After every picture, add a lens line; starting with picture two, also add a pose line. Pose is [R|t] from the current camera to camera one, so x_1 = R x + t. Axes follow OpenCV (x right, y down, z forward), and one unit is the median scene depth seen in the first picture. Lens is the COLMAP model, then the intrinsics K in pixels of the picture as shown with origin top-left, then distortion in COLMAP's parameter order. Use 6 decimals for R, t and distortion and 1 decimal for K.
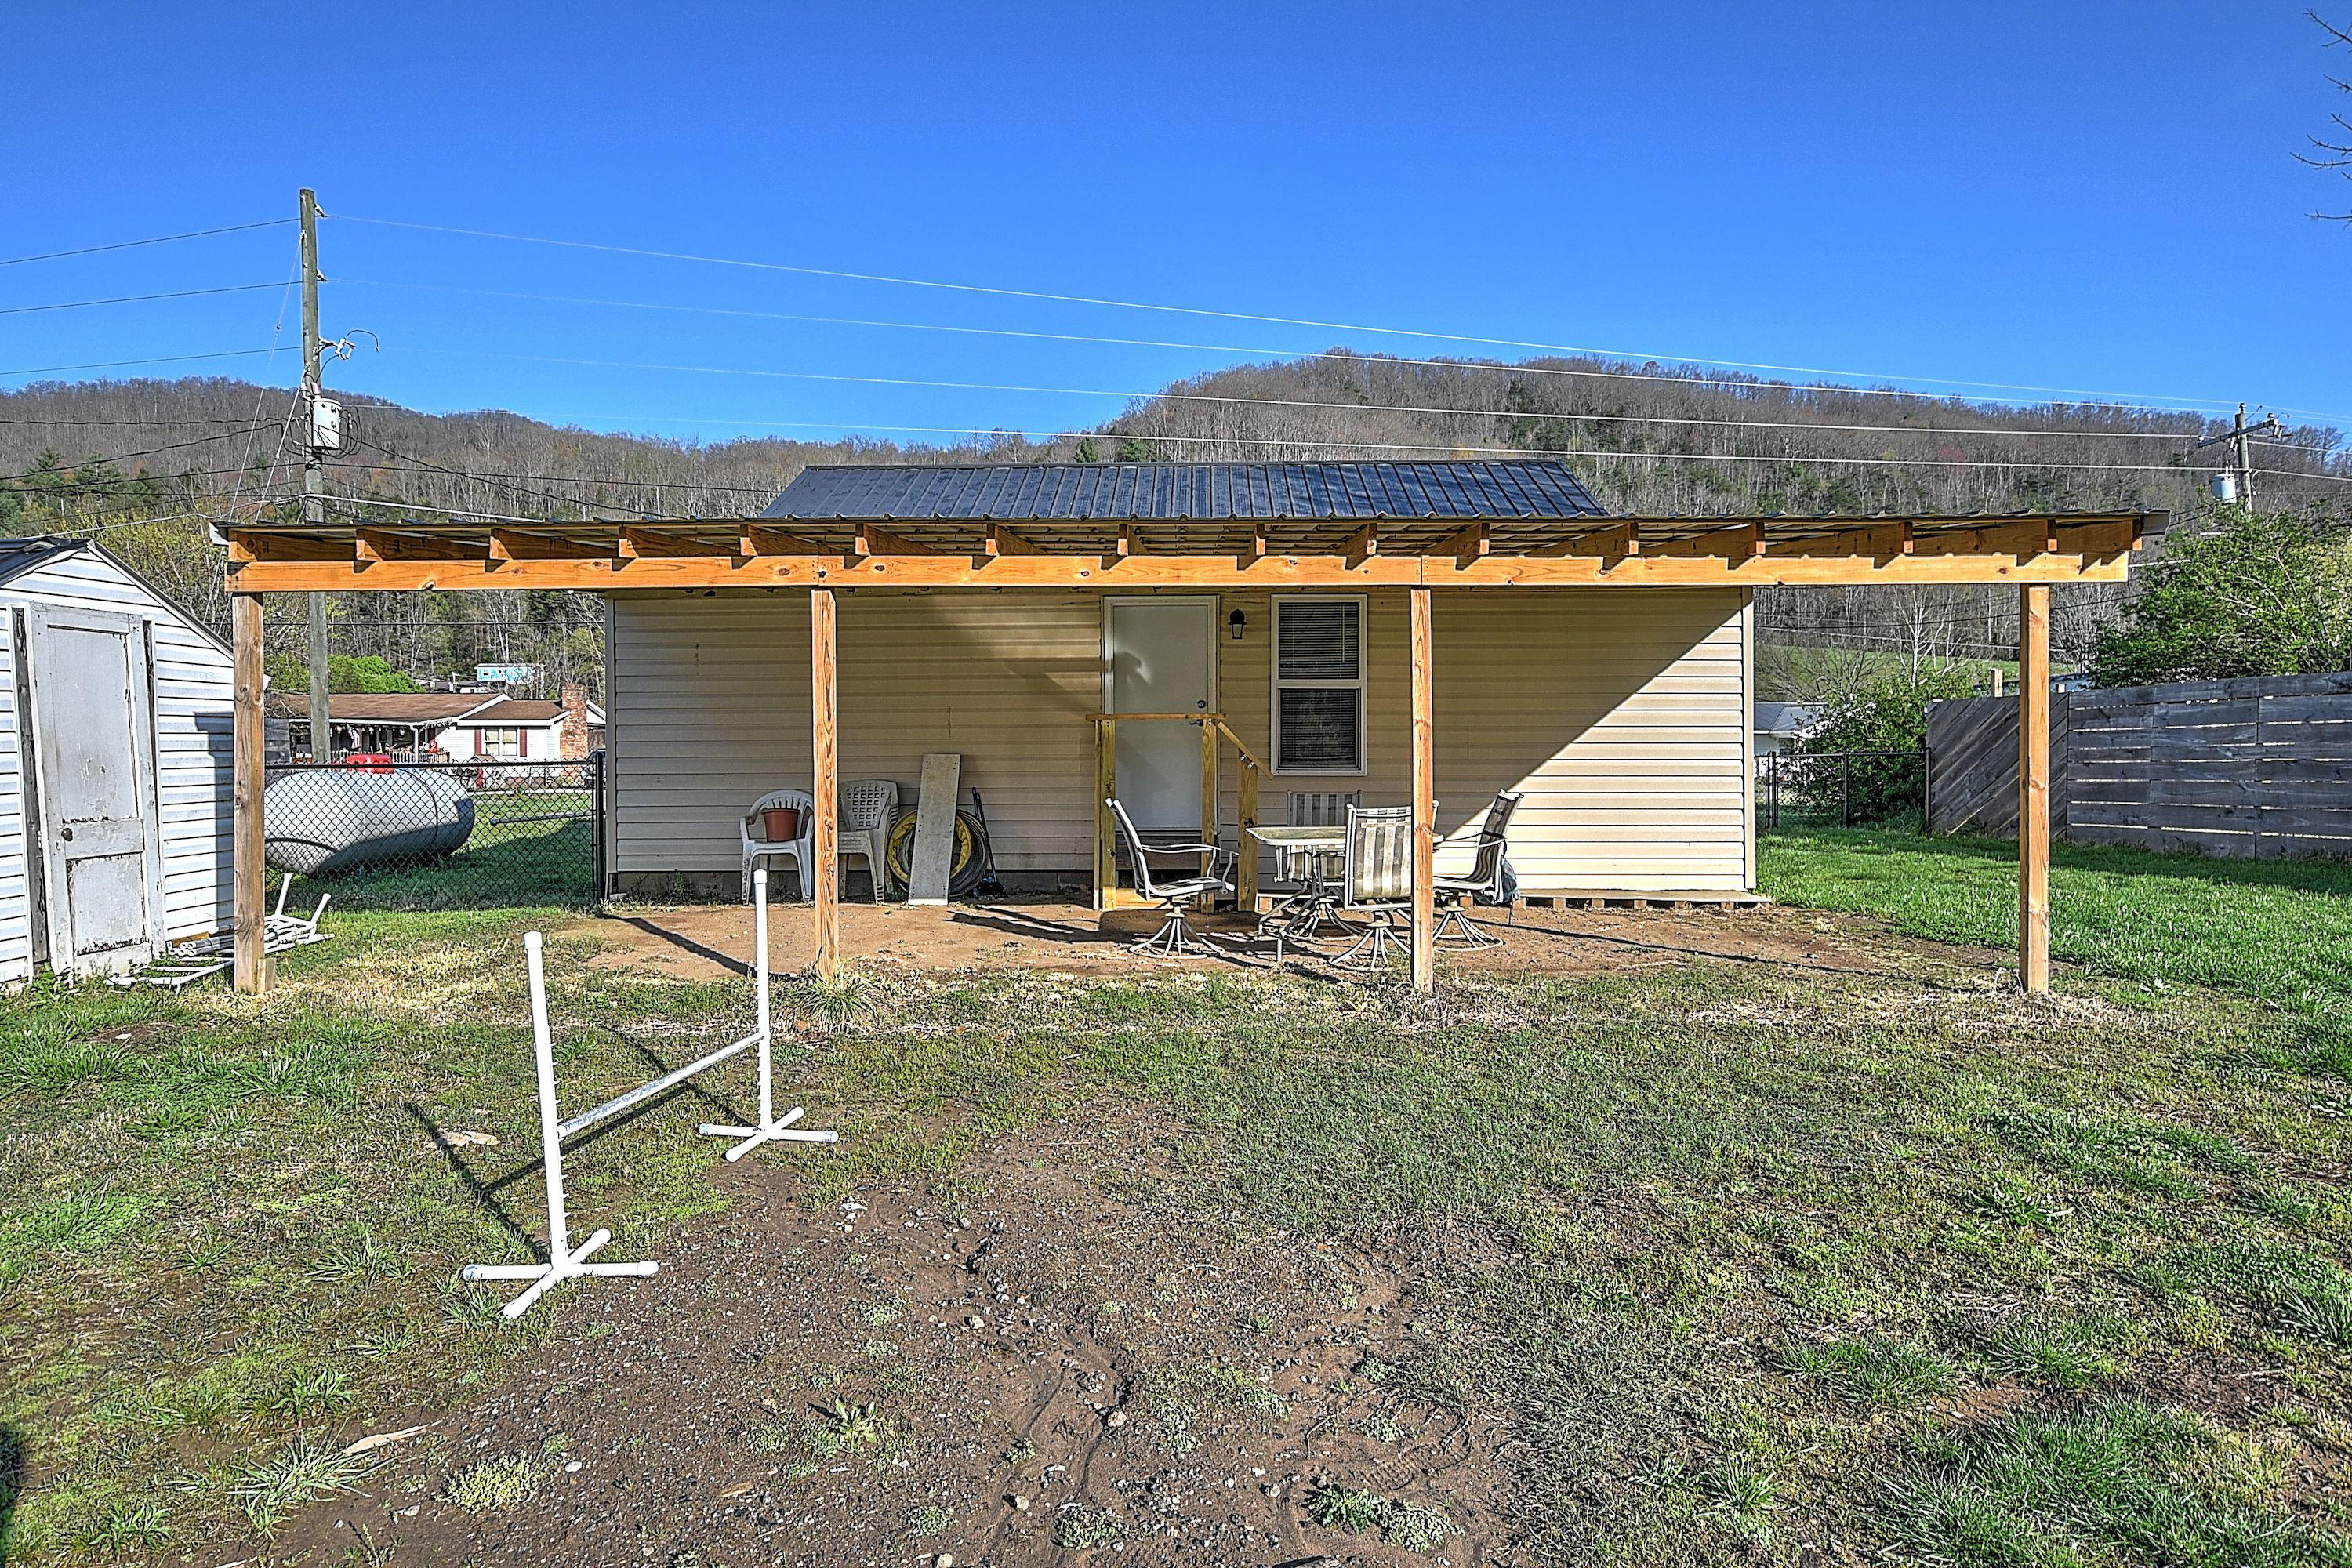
lens RADIAL K [[1406.5, 0, 1163.3], [0, 1406.5, 786.4], [0, 0, 1]] dist [-0.016026, 0.009869]
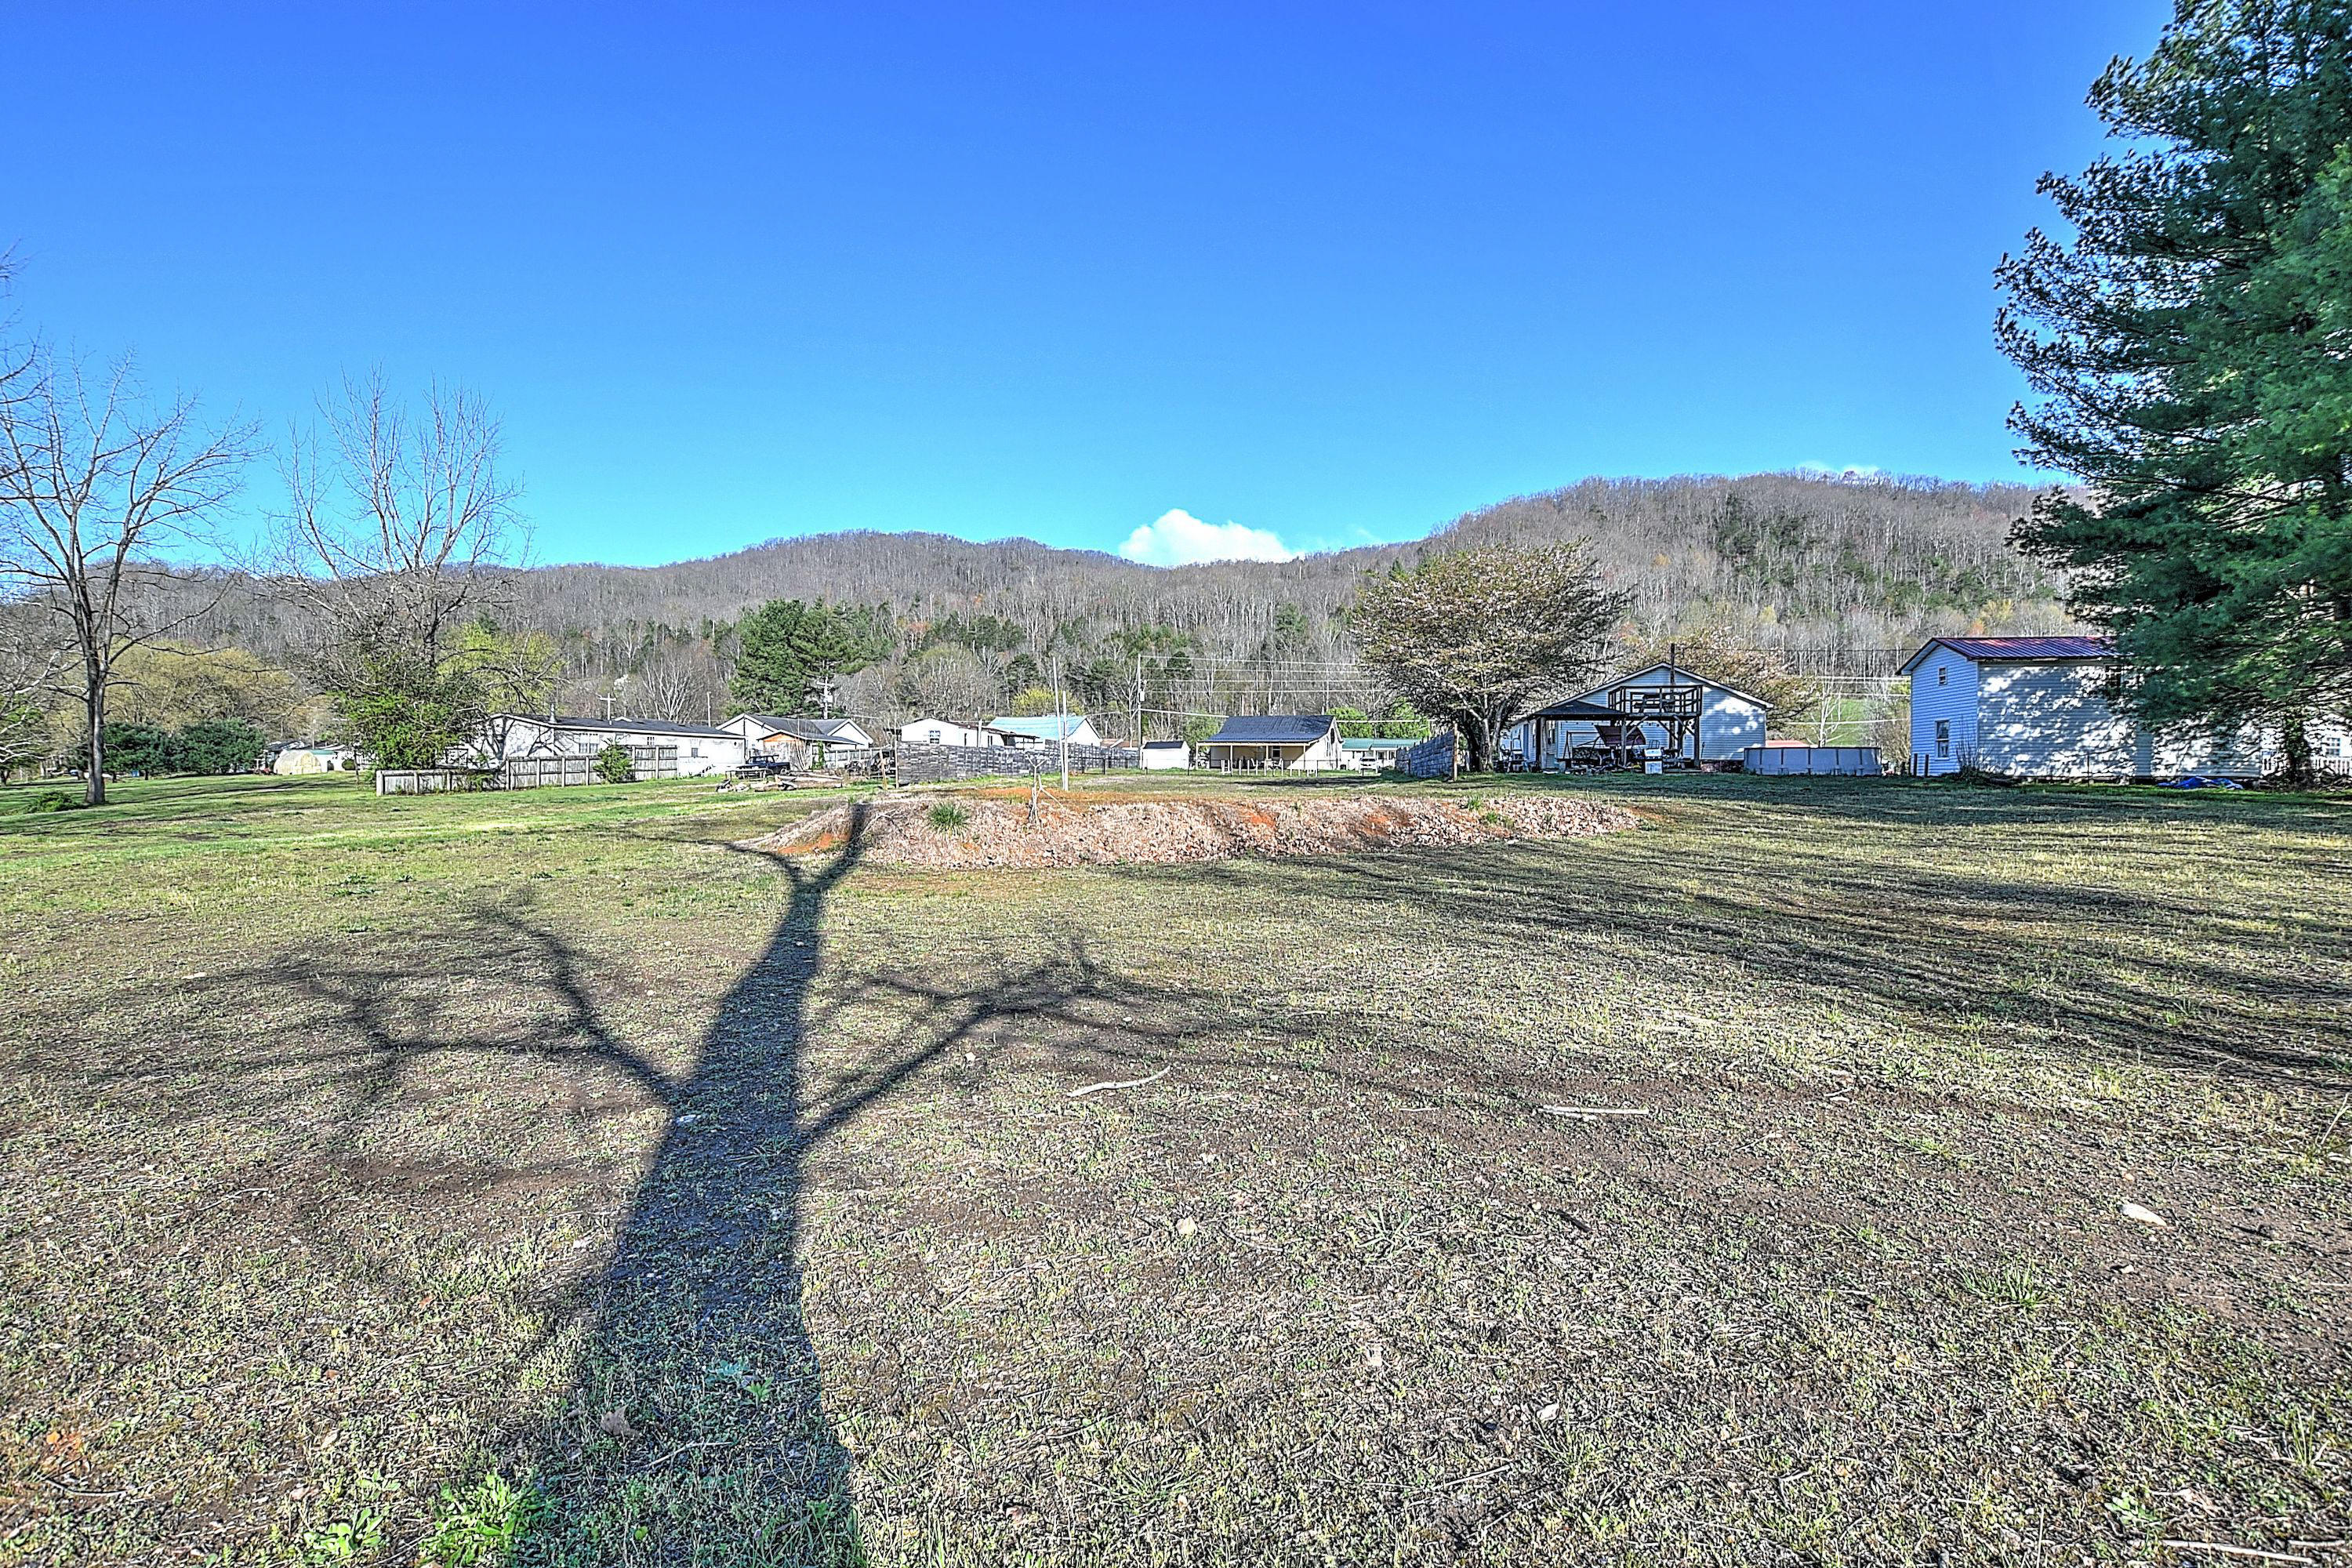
lens RADIAL K [[1112.6, 0, 1154.9], [0, 1112.6, 793.8], [0, 0, 1]] dist [-0.028405, 0.002410]
pose [[0.955665, 0.018737, -0.293861, 1.706151], [-0.019099, 0.999816, 0.001638, 0.267360], [0.293838, 0.004047, 0.955847, -7.296462]]
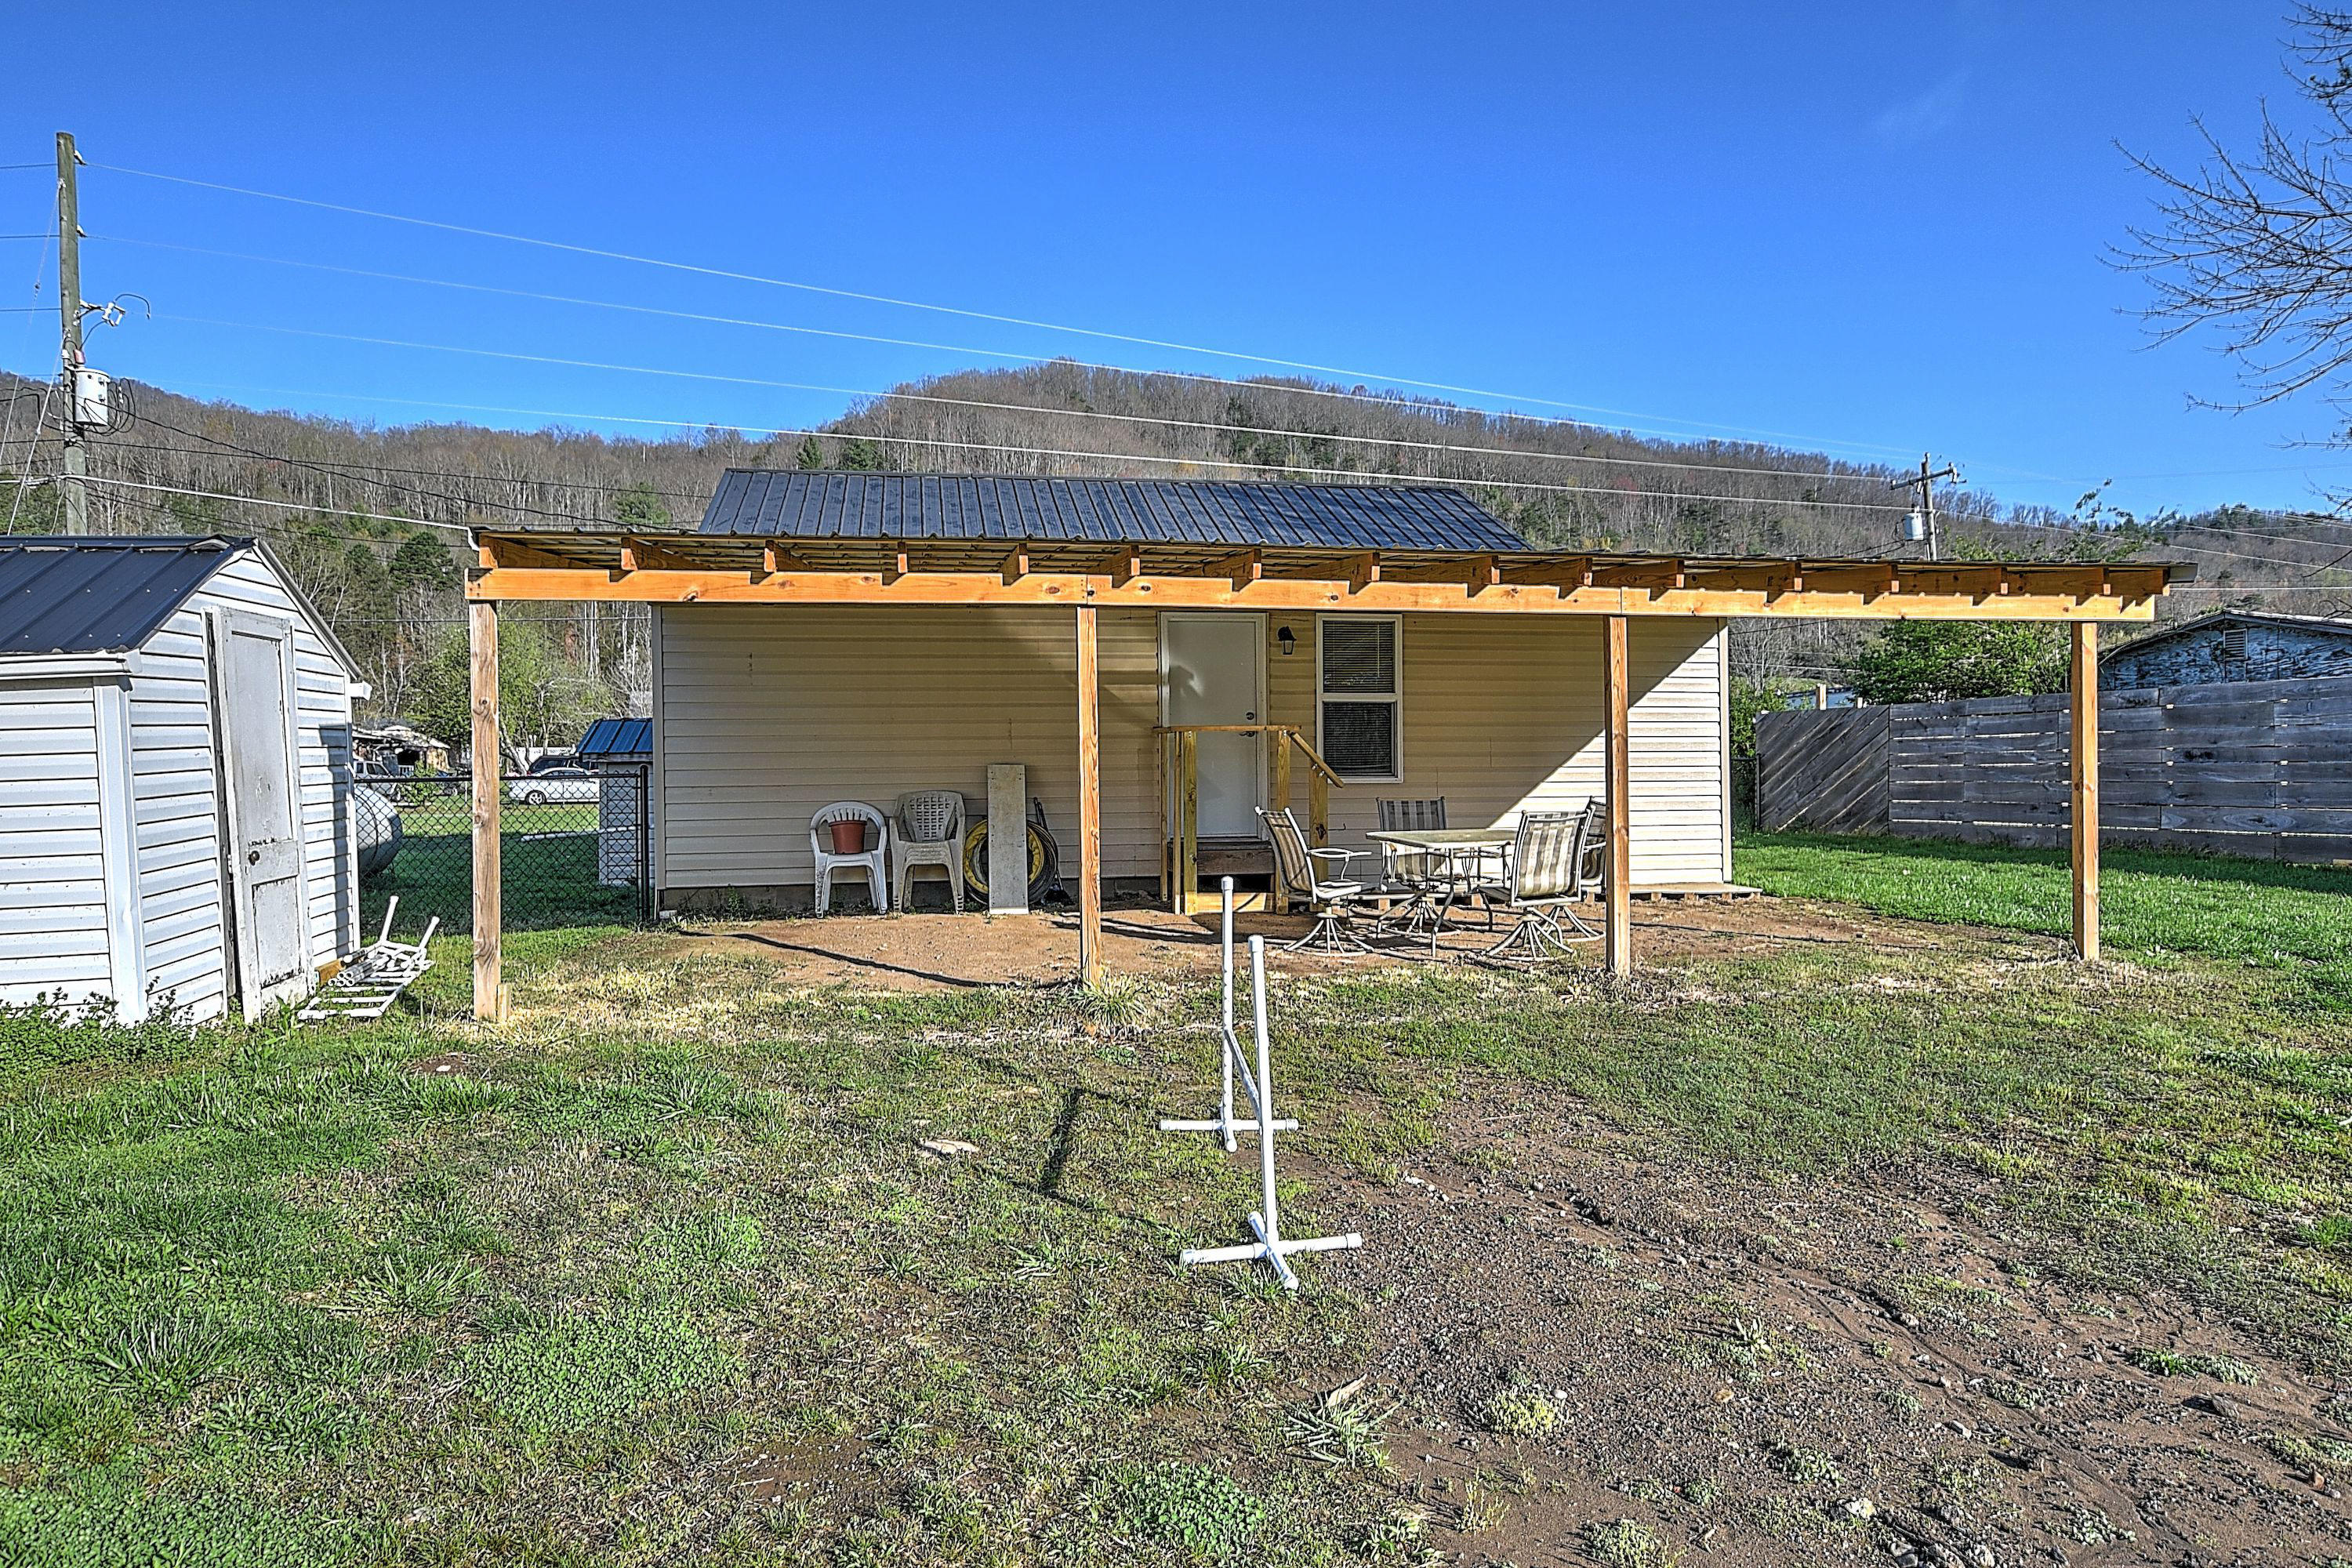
lens RADIAL K [[1406.5, 0, 1161.9], [0, 1406.5, 788.0], [0, 0, 1]] dist [-0.016026, 0.009869]
pose [[0.980638, -0.008255, 0.195658, -0.245774], [0.008927, 0.999957, -0.002552, -0.002689], [-0.195628, 0.004249, 0.980669, -0.016109]]
